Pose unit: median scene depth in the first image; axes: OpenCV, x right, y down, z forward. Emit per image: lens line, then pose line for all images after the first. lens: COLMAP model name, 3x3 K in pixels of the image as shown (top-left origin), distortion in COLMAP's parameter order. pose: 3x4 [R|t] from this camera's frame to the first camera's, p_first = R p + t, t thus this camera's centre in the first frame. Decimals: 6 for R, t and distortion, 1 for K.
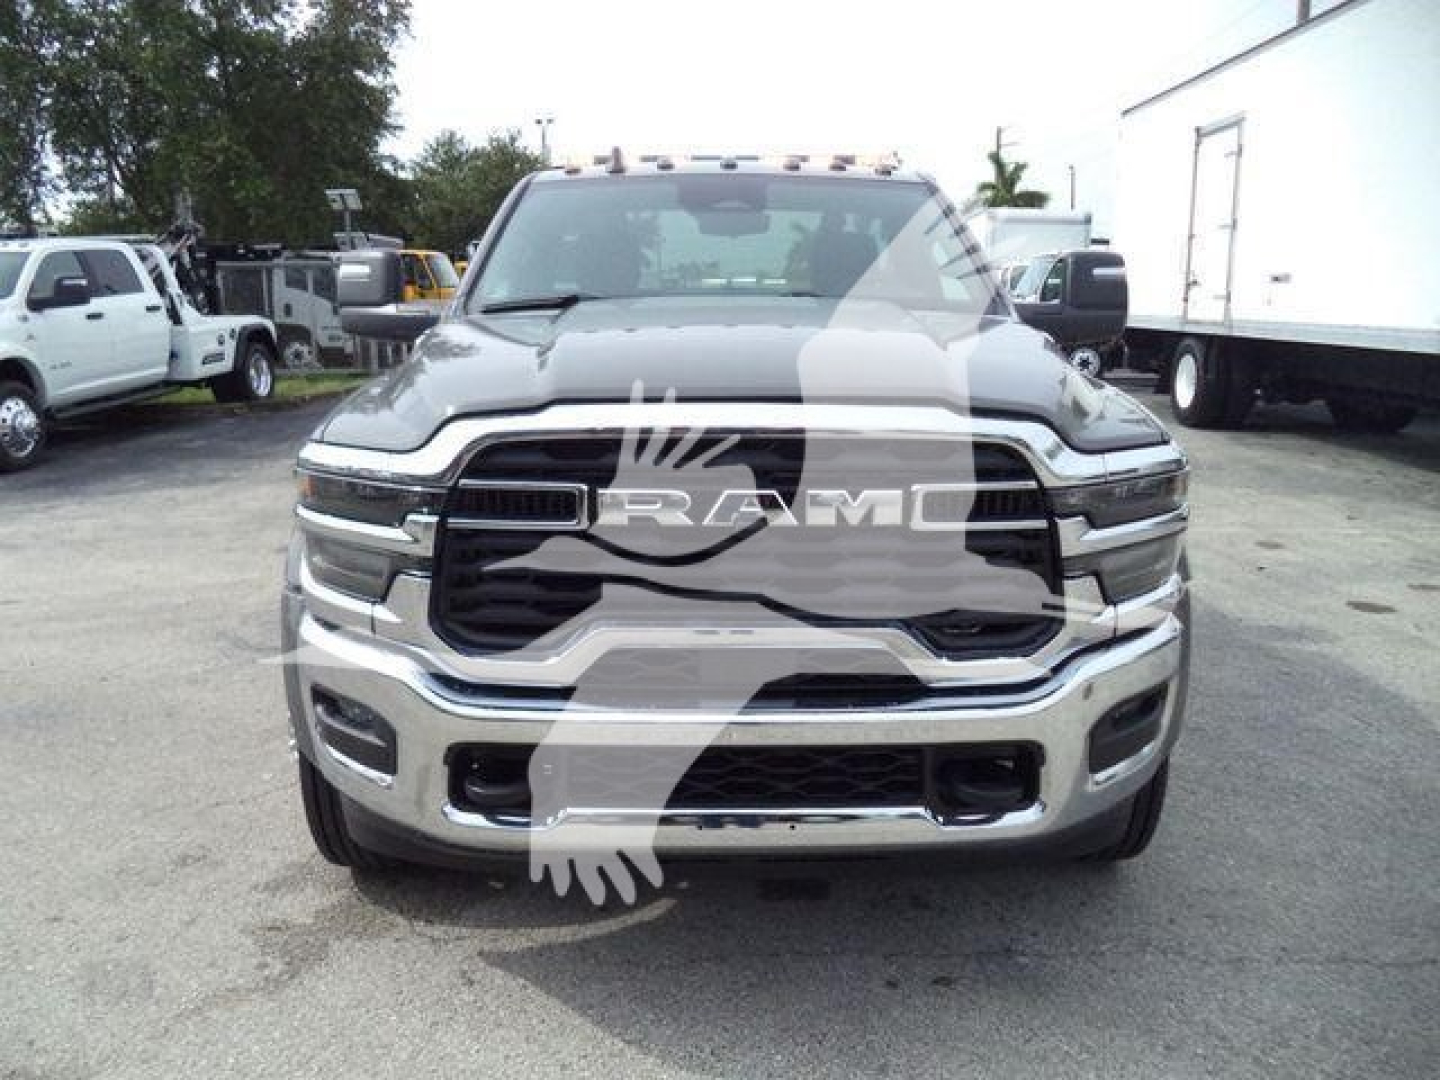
lens RADIAL K [[1170.7, 0, 722.0], [0, 1170.7, 534.1], [0, 0, 1]] dist [-0.025964, 0.006328]
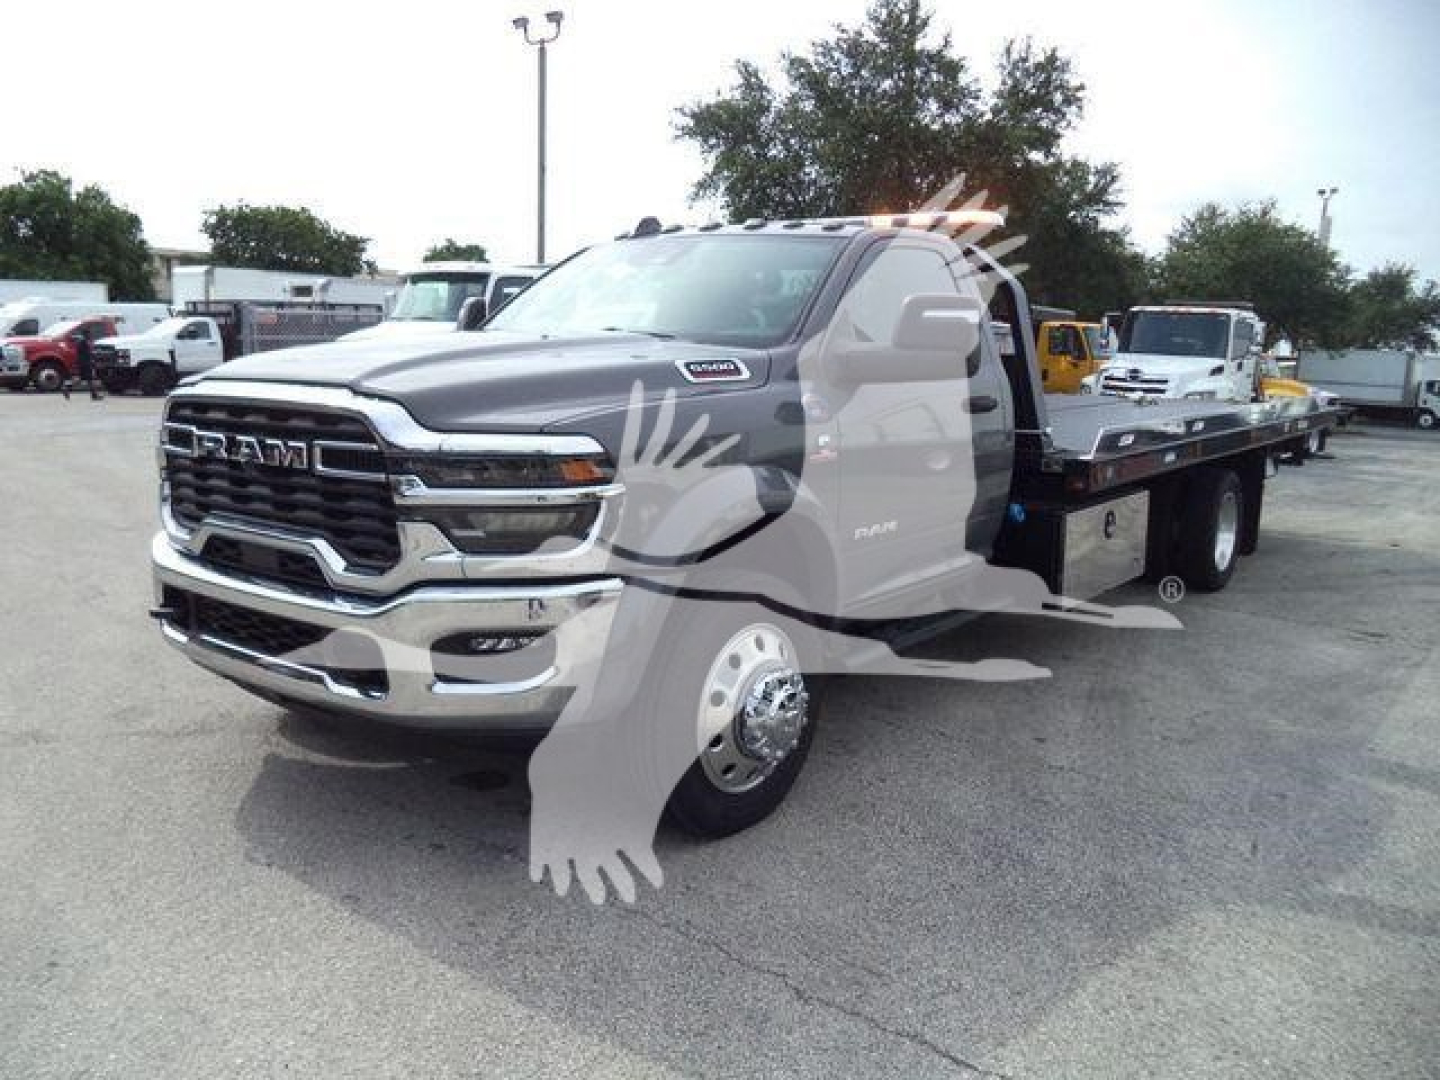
lens RADIAL K [[1170.7, 0, 728.1], [0, 1170.7, 549.5], [0, 0, 1]] dist [-0.025964, 0.006328]
pose [[0.793884, 0.125549, -0.594967, 0.150516], [-0.155503, 0.987835, 0.000958, 0.001070], [0.587850, 0.091759, 0.803749, 0.015855]]
